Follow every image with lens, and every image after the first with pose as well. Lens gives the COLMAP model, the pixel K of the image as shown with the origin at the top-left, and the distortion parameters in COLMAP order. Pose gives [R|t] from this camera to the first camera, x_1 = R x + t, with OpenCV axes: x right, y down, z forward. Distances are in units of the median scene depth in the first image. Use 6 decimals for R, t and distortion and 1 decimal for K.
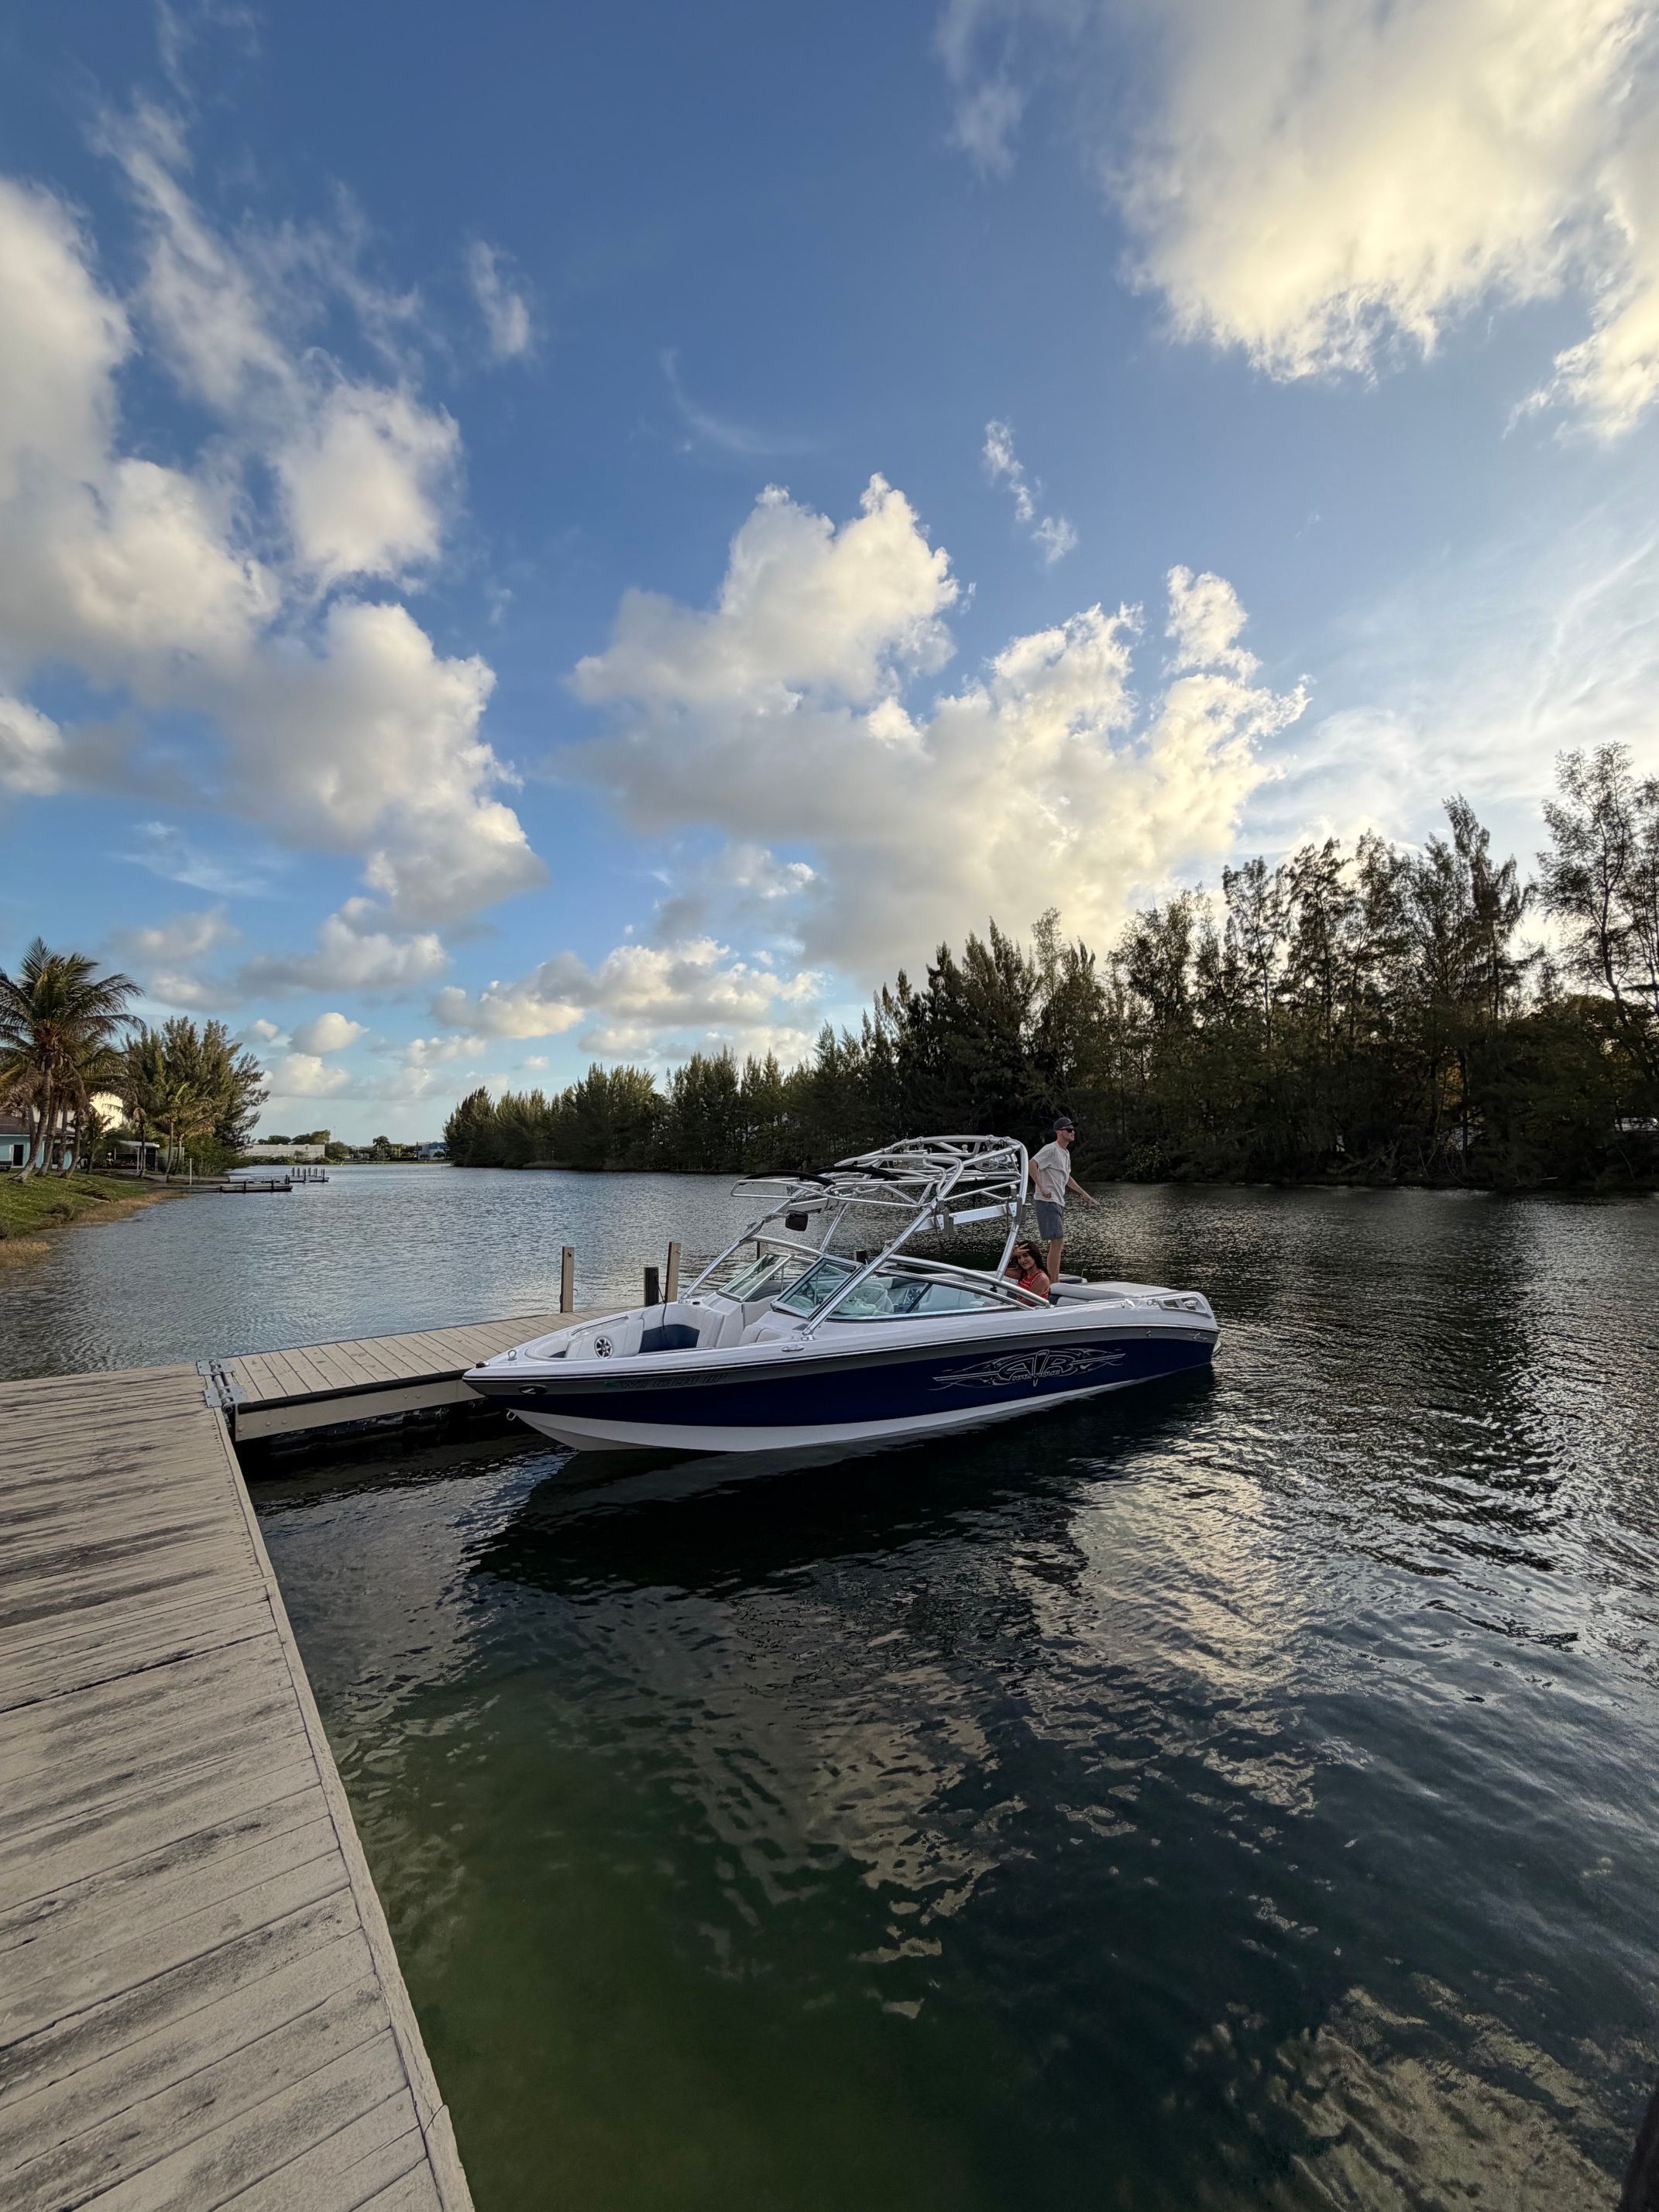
lens RADIAL K [[1622.3, 0, 829.4], [0, 1622.3, 1106.6], [0, 0, 1]] dist [-0.000439, 0.003532]
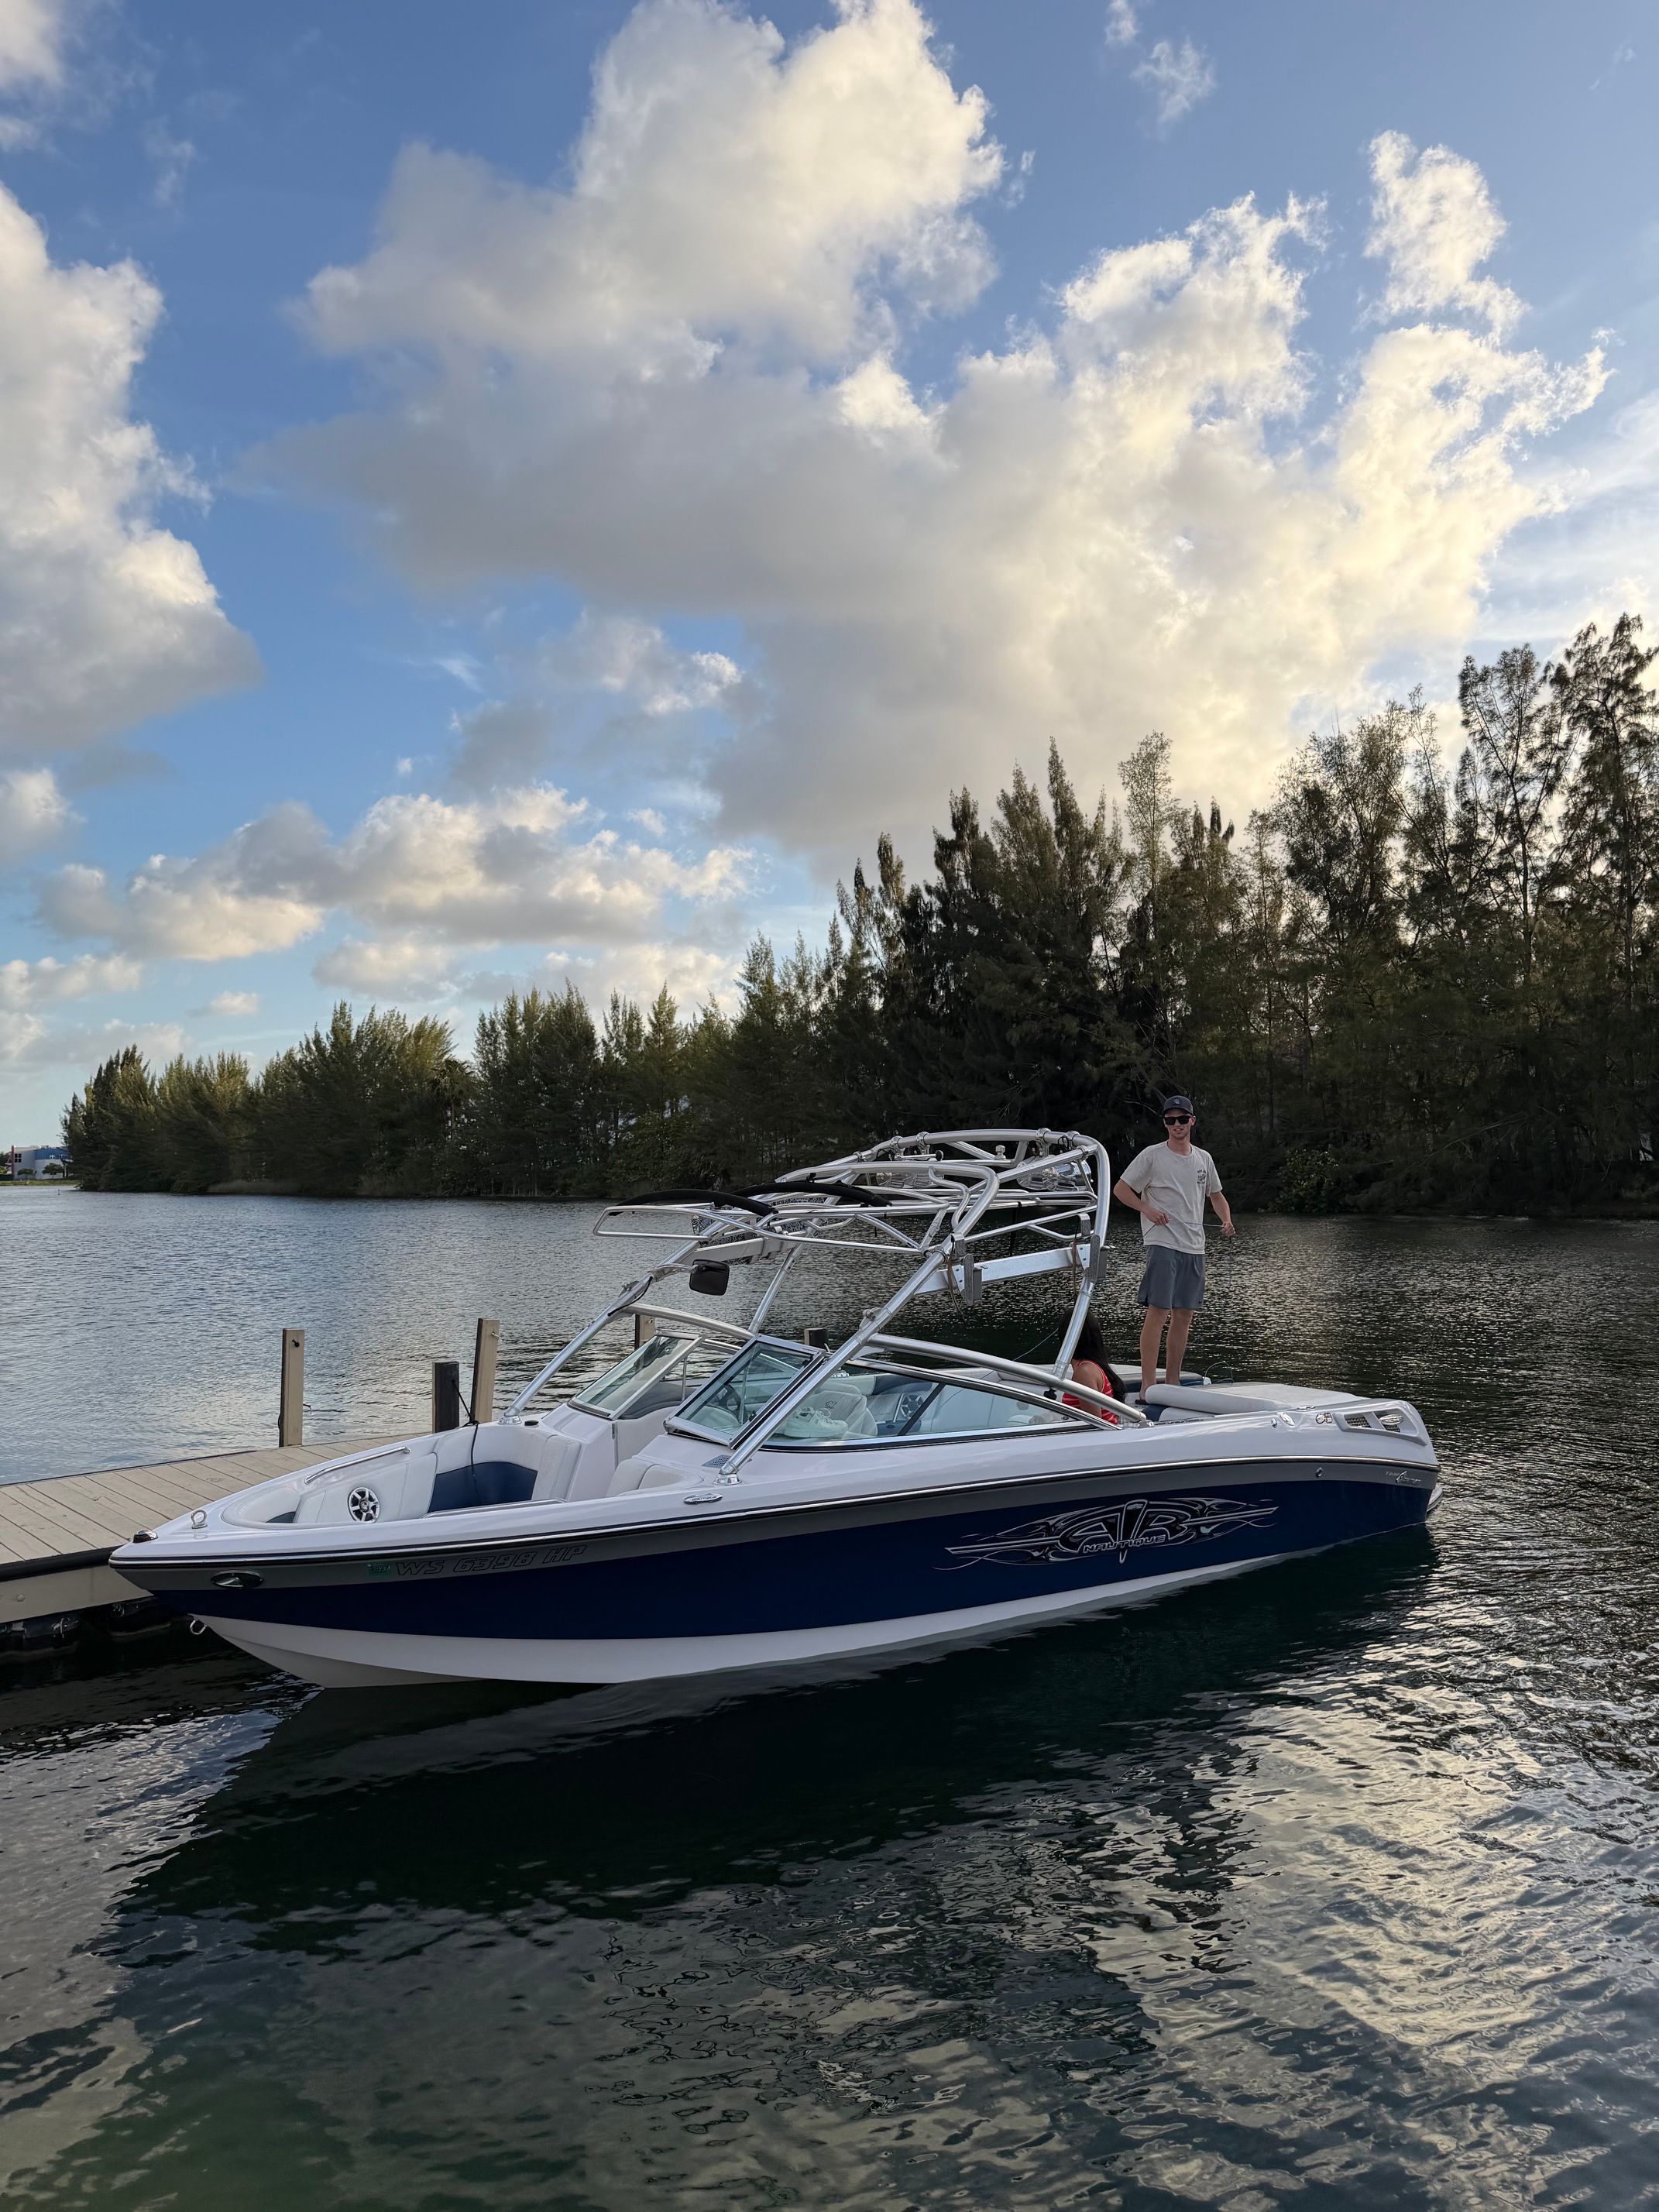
lens RADIAL K [[2009.1, 0, 832.2], [0, 2009.1, 1195.4], [0, 0, 1]] dist [0.126217, -0.210466]
pose [[0.999942, 0.004877, -0.009592, 0.029957], [-0.004137, 0.997125, 0.075657, -0.013817], [0.009934, -0.075613, 0.997088, 0.274700]]
